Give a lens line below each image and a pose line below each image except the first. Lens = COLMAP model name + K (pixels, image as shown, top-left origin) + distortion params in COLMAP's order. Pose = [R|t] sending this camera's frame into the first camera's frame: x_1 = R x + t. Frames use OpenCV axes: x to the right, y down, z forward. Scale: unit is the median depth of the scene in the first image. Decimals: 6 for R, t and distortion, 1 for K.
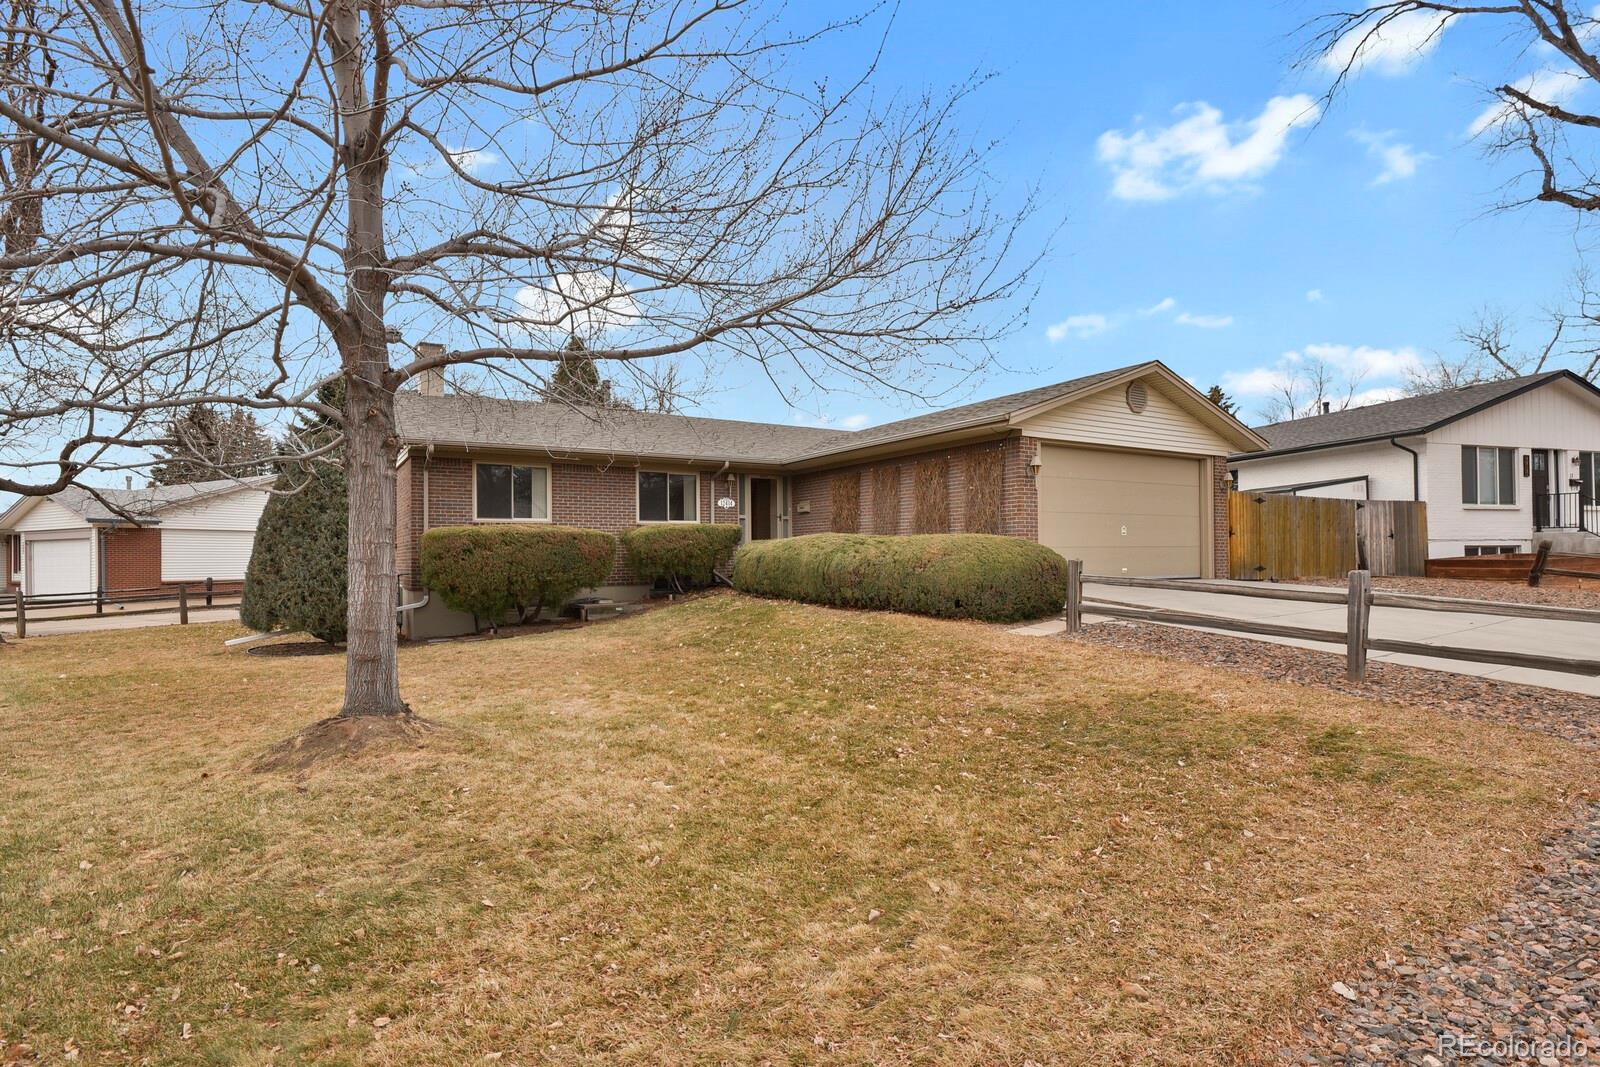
lens RADIAL K [[813.0, 0, 800.0], [0, 813.0, 533.5], [0, 0, 1]] dist [-0.000012, 0.000011]
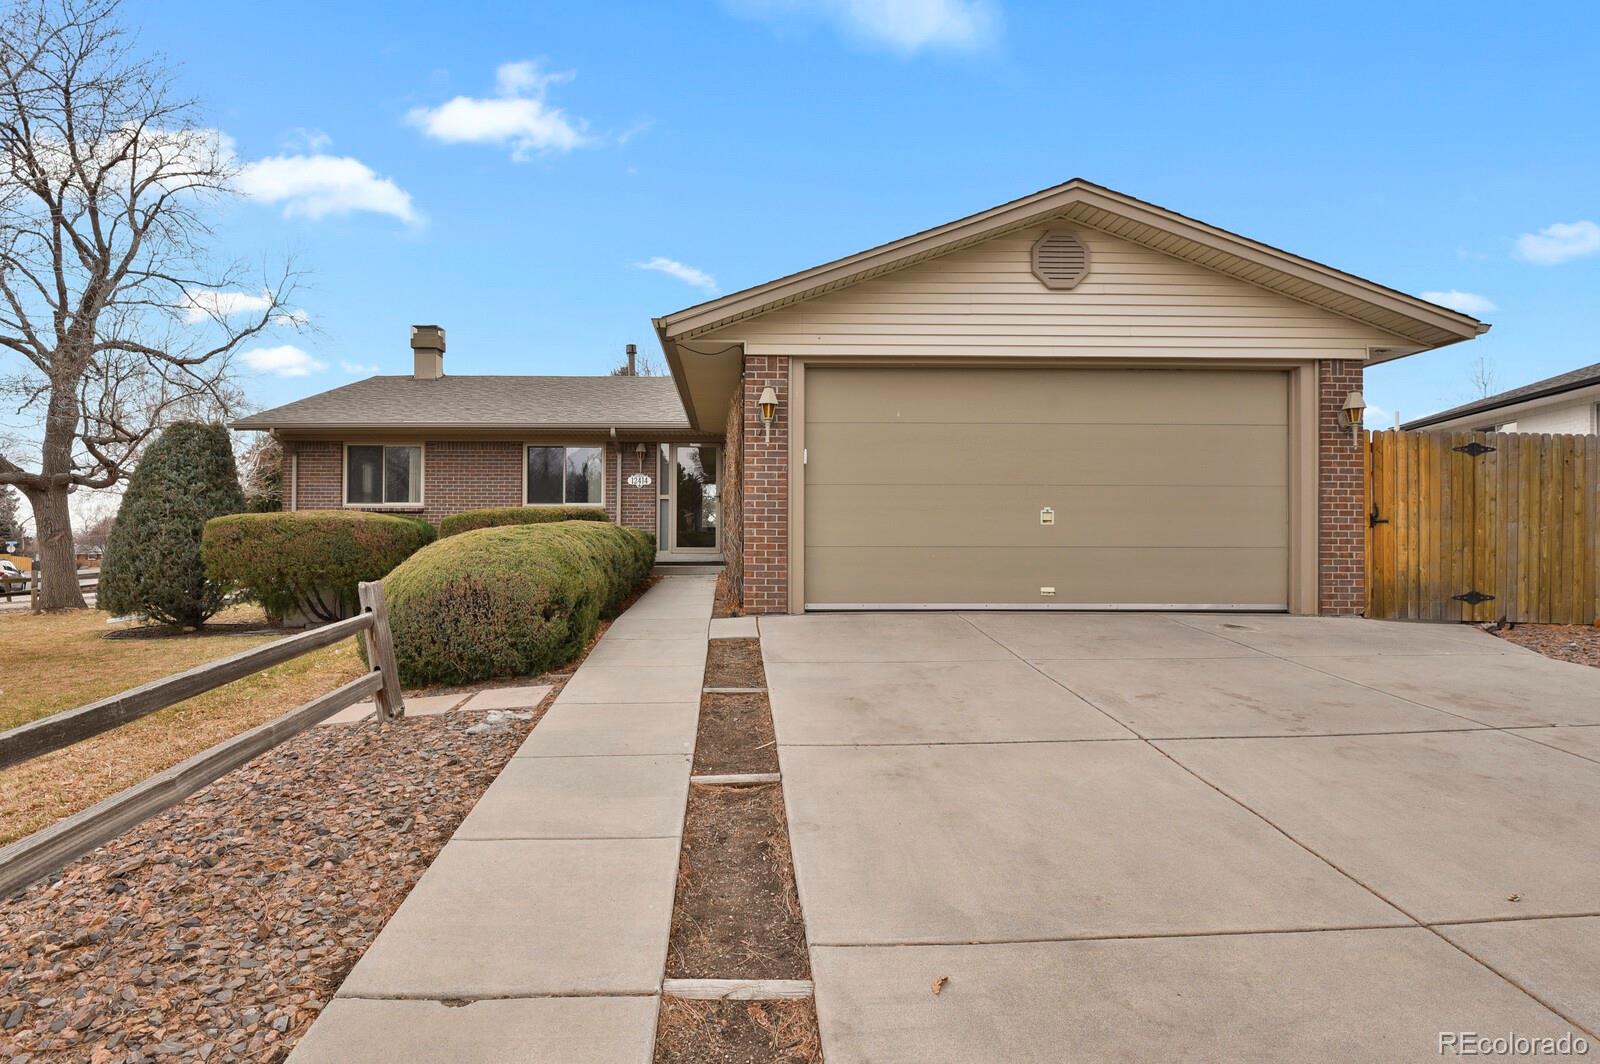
lens RADIAL K [[813.0, 0, 800.0], [0, 813.0, 532.0], [0, 0, 1]] dist [-0.000012, 0.000011]
pose [[0.852113, 0.010304, -0.523256, 0.514802], [0.004472, 0.999626, 0.026967, -0.008123], [0.523339, -0.025318, 0.851749, 0.439866]]
